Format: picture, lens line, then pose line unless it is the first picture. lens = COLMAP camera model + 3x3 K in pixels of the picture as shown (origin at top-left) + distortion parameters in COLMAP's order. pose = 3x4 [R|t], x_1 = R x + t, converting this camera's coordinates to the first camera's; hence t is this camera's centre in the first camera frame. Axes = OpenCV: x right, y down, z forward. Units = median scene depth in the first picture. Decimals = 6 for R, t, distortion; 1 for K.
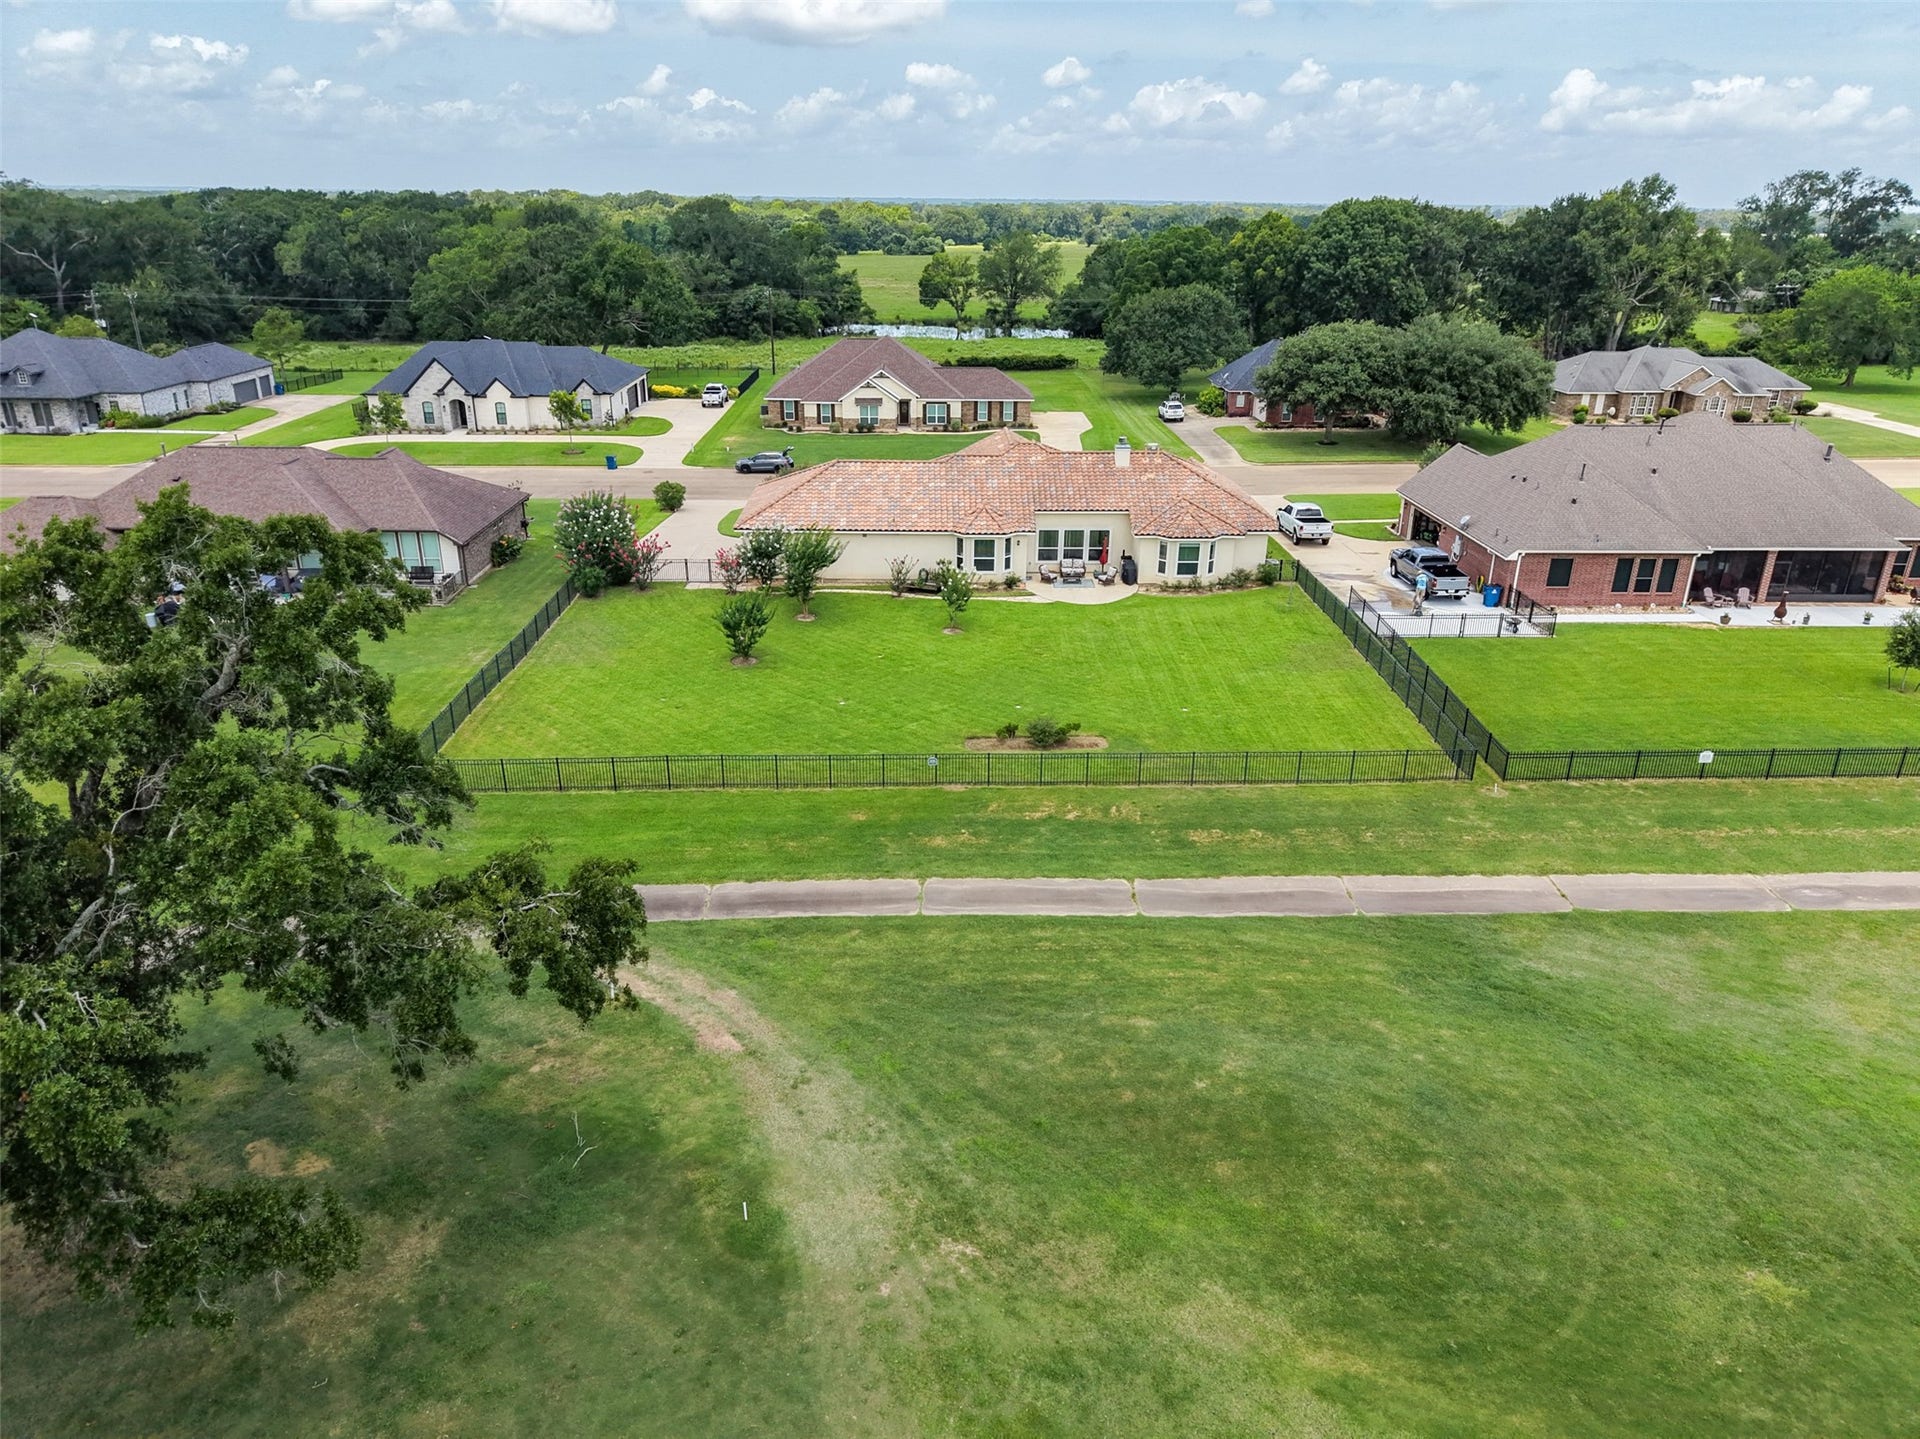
lens RADIAL K [[1259.5, 0, 974.6], [0, 1259.5, 689.6], [0, 0, 1]] dist [0.066967, -0.077628]
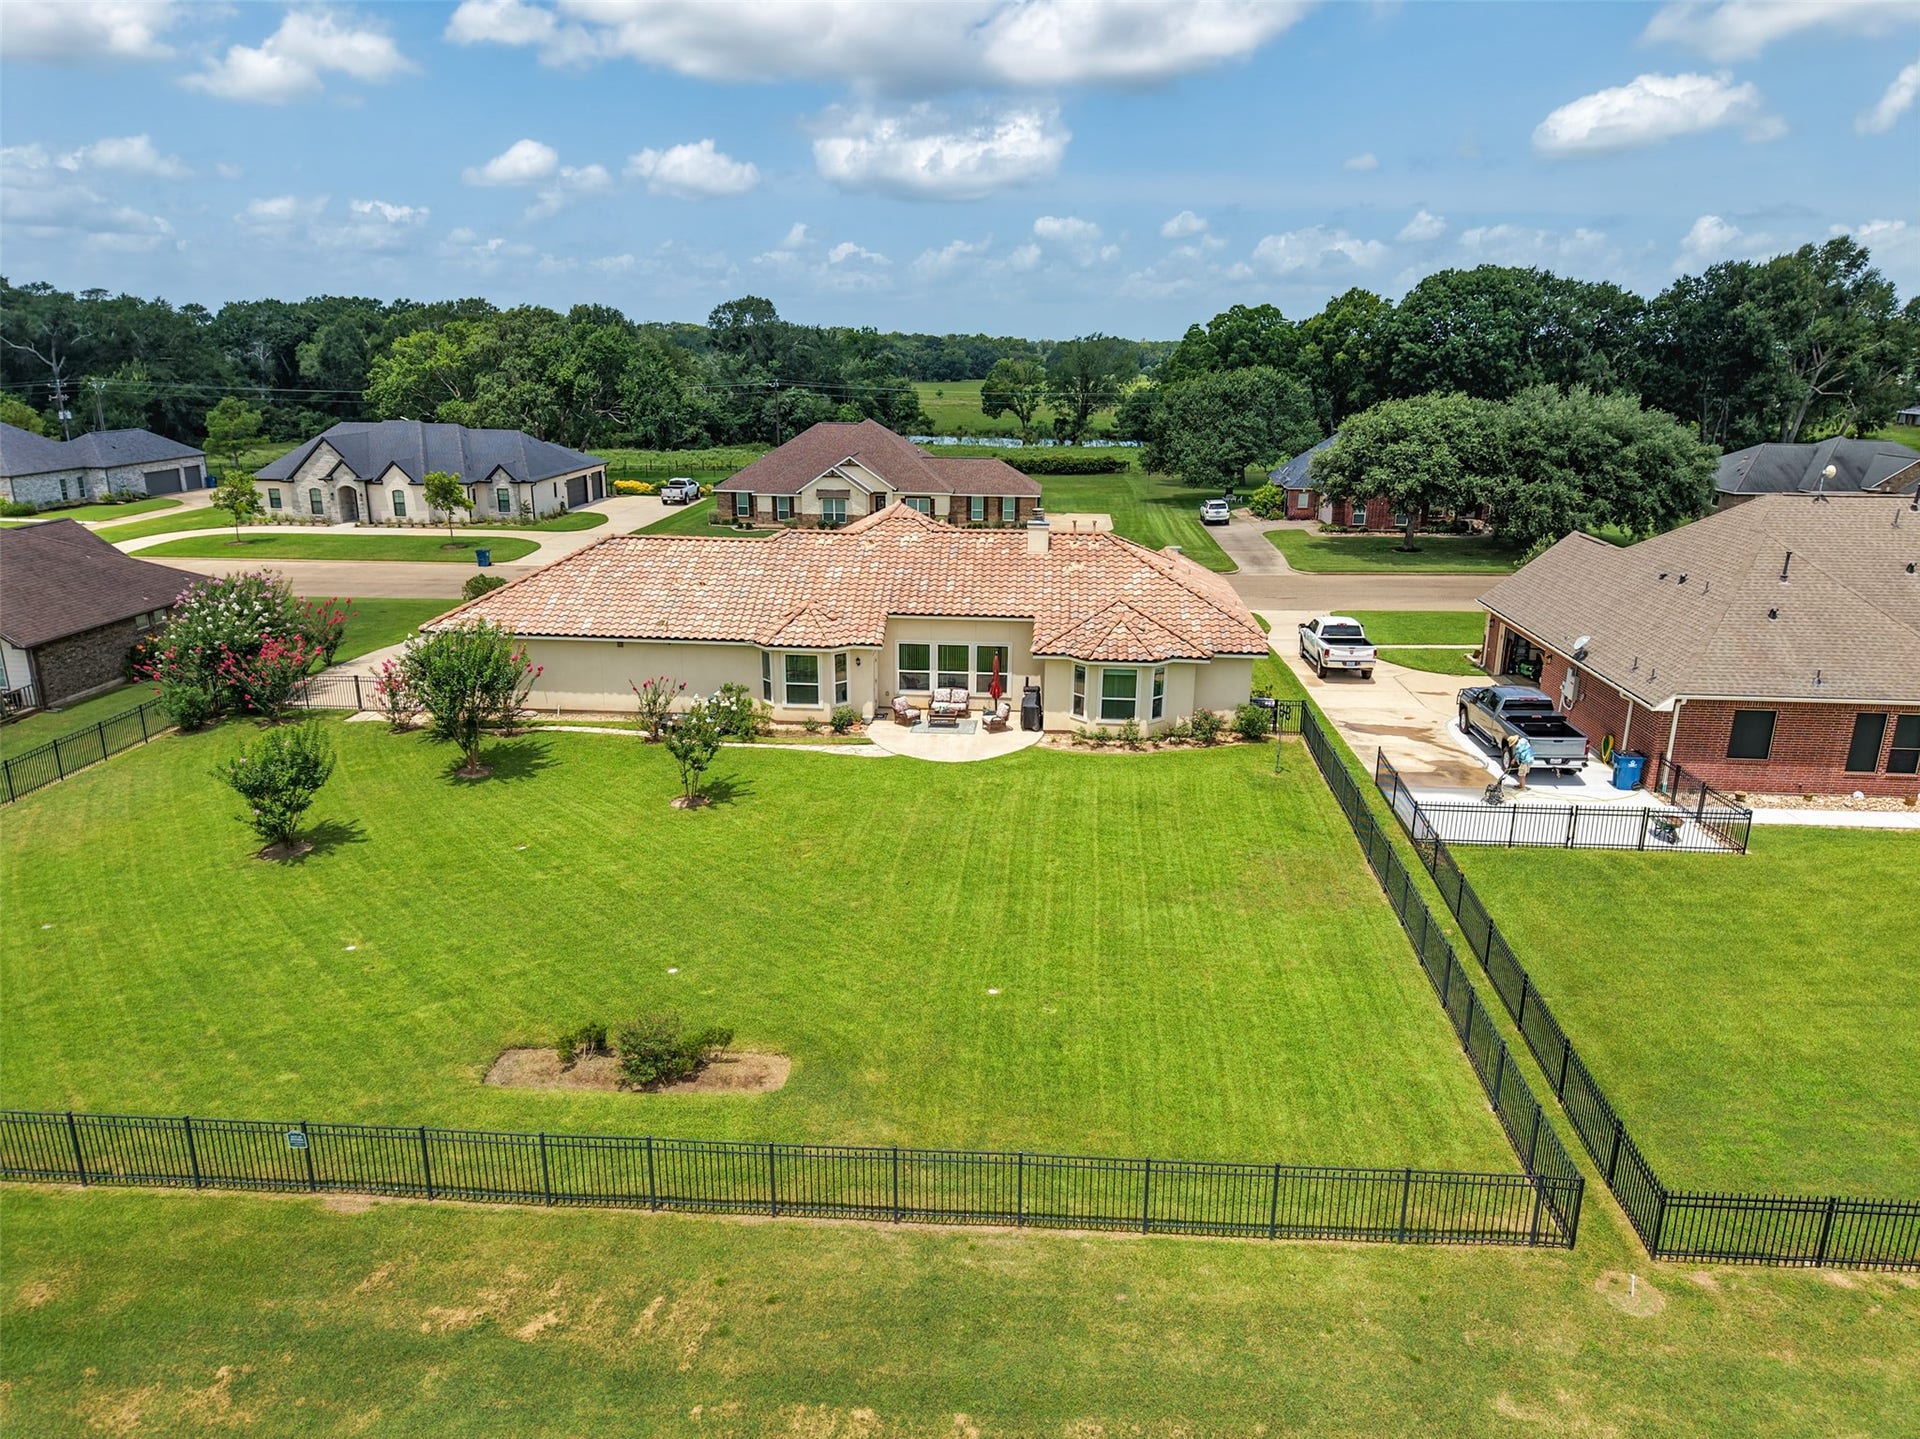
lens RADIAL K [[1287.8, 0, 960.0], [0, 1287.8, 719.5], [0, 0, 1]] dist [0.035074, -0.033939]
pose [[0.995033, 0.027444, -0.095690, 0.092683], [-0.035029, 0.996297, -0.078514, -0.023352], [0.093181, 0.081476, 0.992310, 0.222544]]
